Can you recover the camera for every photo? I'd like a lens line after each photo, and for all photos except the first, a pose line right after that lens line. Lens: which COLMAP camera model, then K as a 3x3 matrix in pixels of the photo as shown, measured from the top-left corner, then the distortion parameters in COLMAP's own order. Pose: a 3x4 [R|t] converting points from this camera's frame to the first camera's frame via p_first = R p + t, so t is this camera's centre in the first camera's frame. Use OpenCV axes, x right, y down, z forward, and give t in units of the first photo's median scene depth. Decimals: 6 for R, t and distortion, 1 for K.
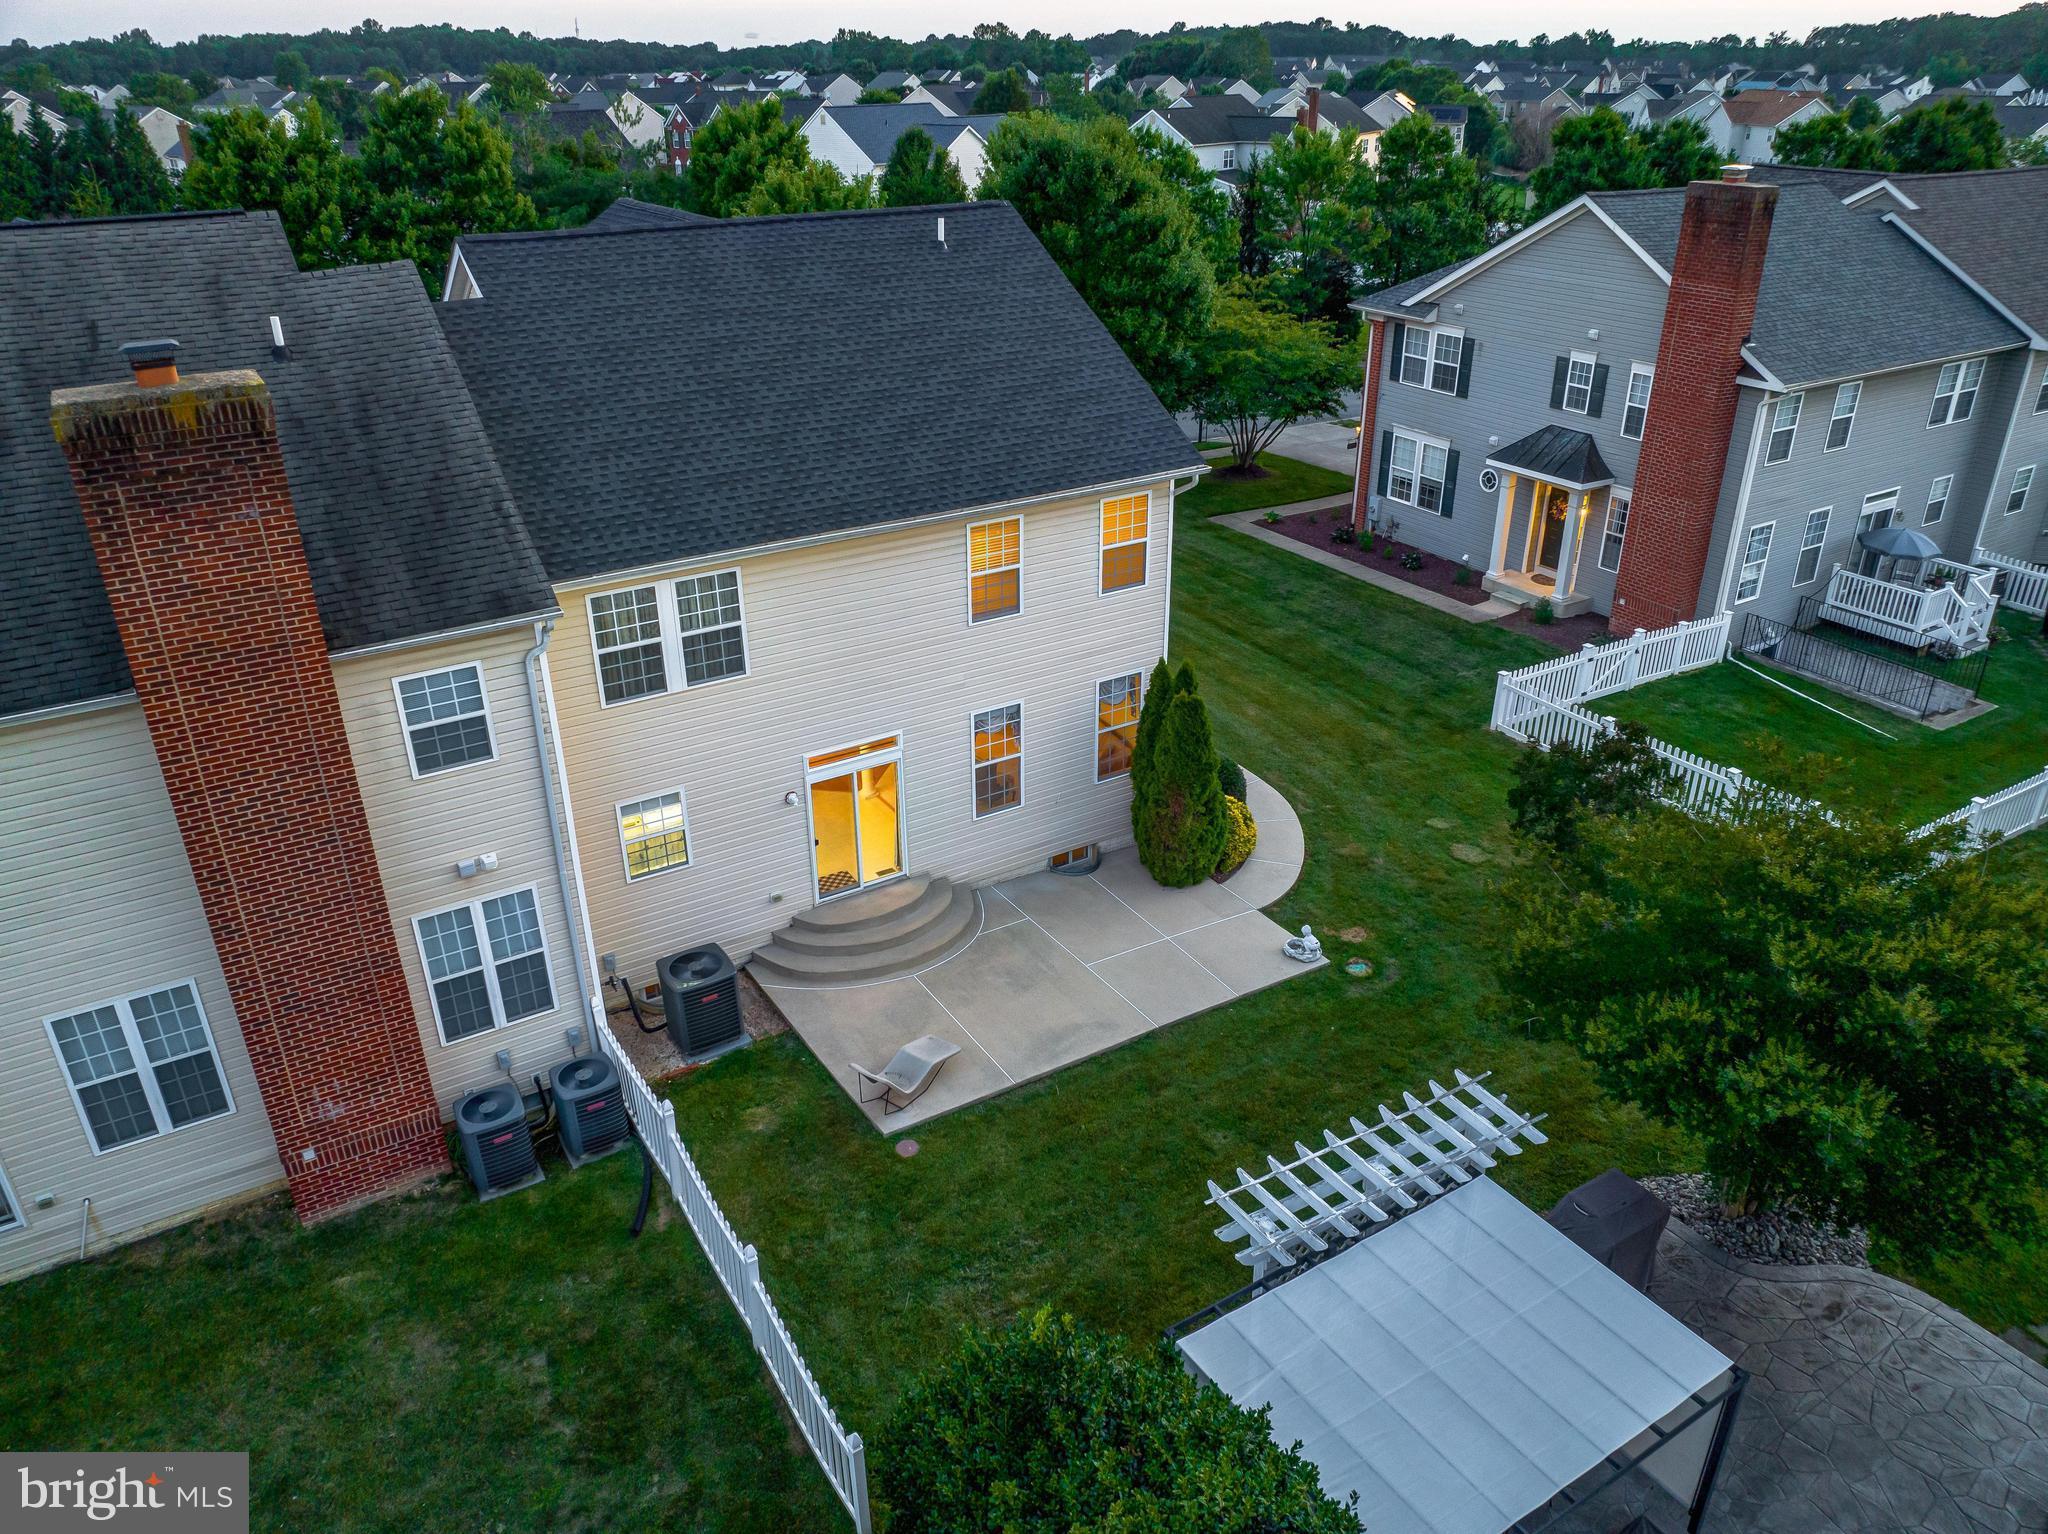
lens RADIAL K [[1443.6, 0, 1025.1], [0, 1443.6, 769.1], [0, 0, 1]] dist [-0.050598, 0.022888]
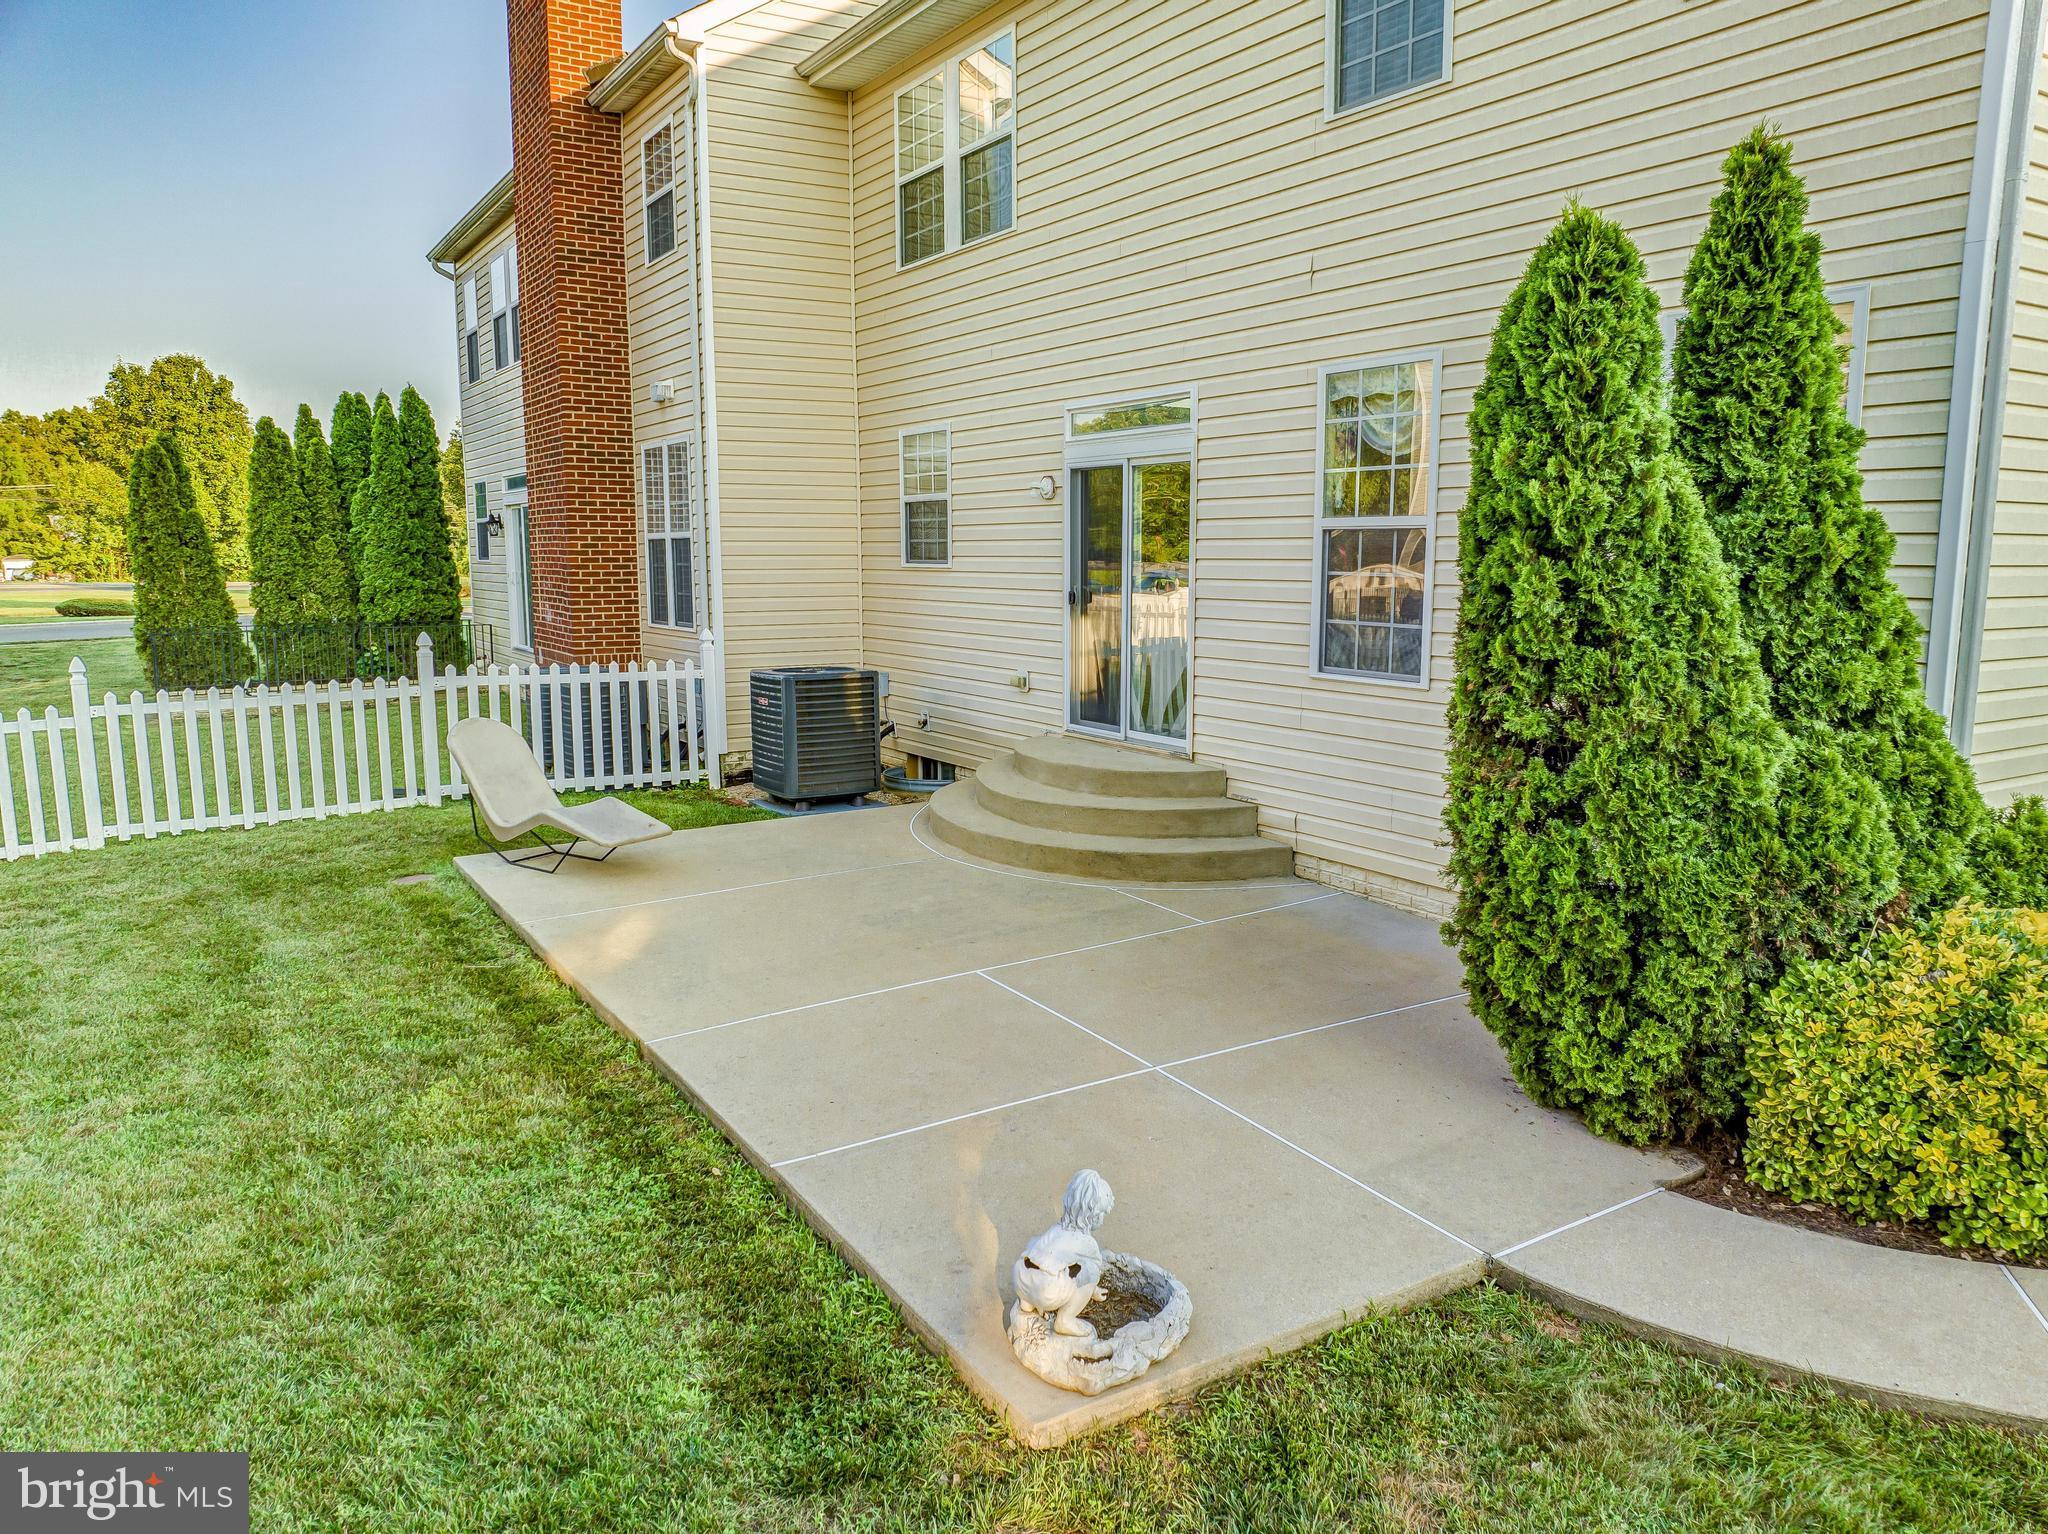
lens RADIAL K [[1443.6, 0, 1028.4], [0, 1443.6, 764.6], [0, 0, 1]] dist [-0.050598, 0.022888]
pose [[0.005668, 0.154262, -0.988014, 0.415356], [-0.445771, 0.884818, 0.135592, 0.045083], [0.895129, 0.439660, 0.073780, 1.069821]]
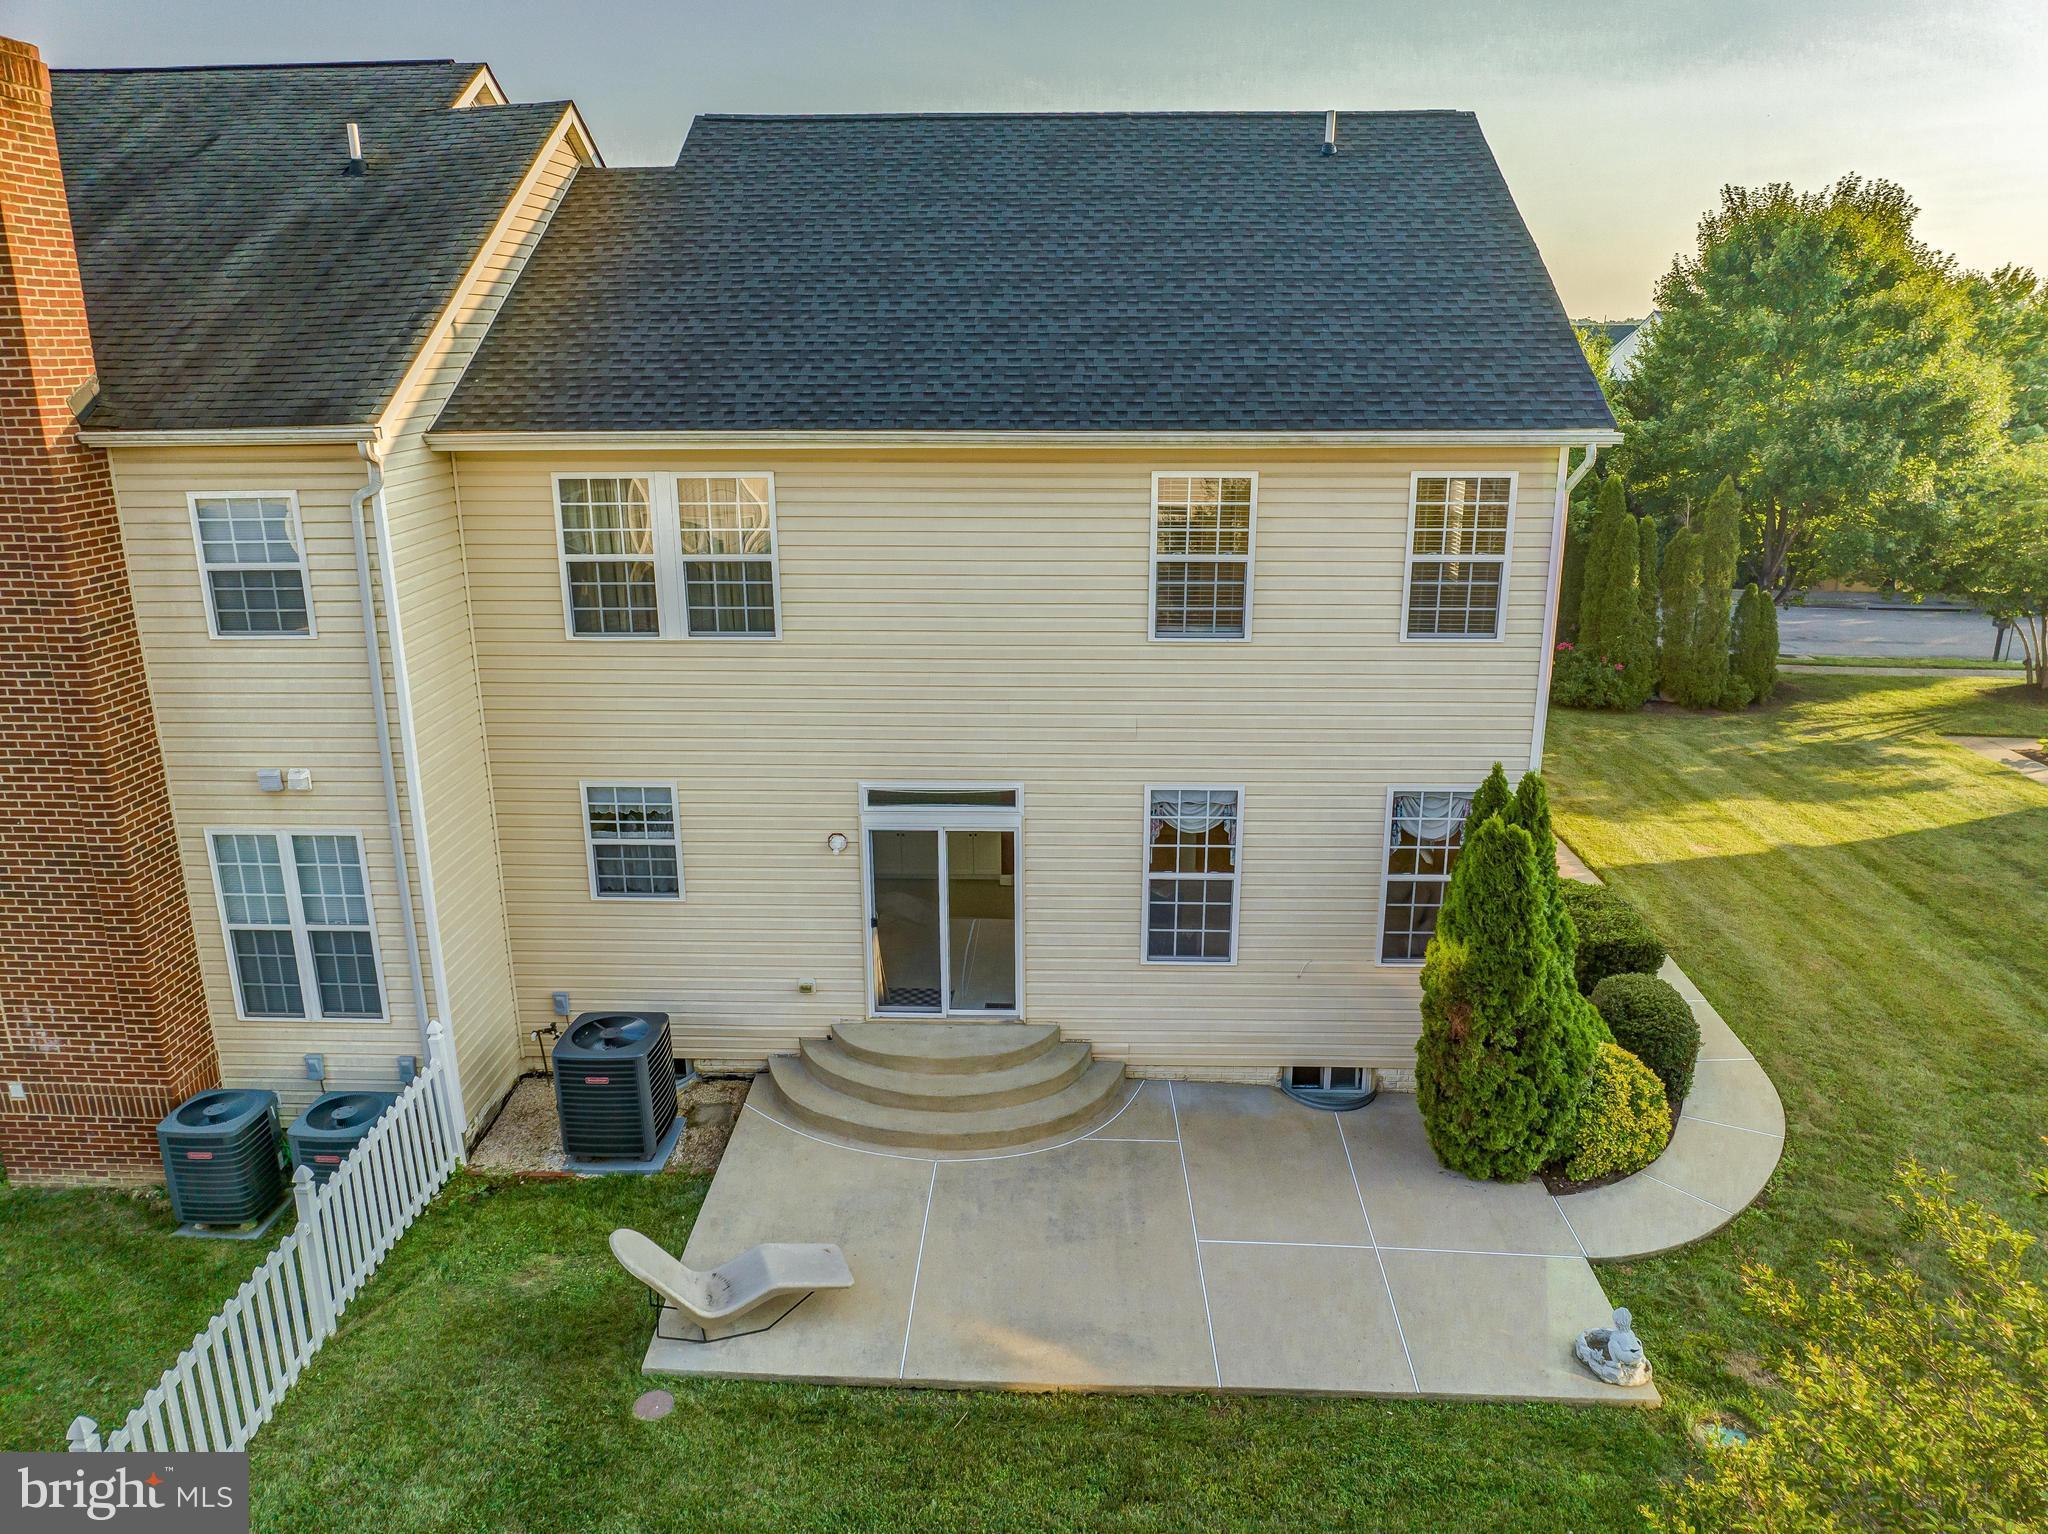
lens RADIAL K [[1443.6, 0, 1021.5], [0, 1443.6, 762.9], [0, 0, 1]] dist [-0.050598, 0.022888]
pose [[0.828950, 0.159264, -0.536168, 0.286688], [-0.250359, 0.962864, -0.101061, 0.032796], [0.500162, 0.218009, 0.838039, 0.499175]]
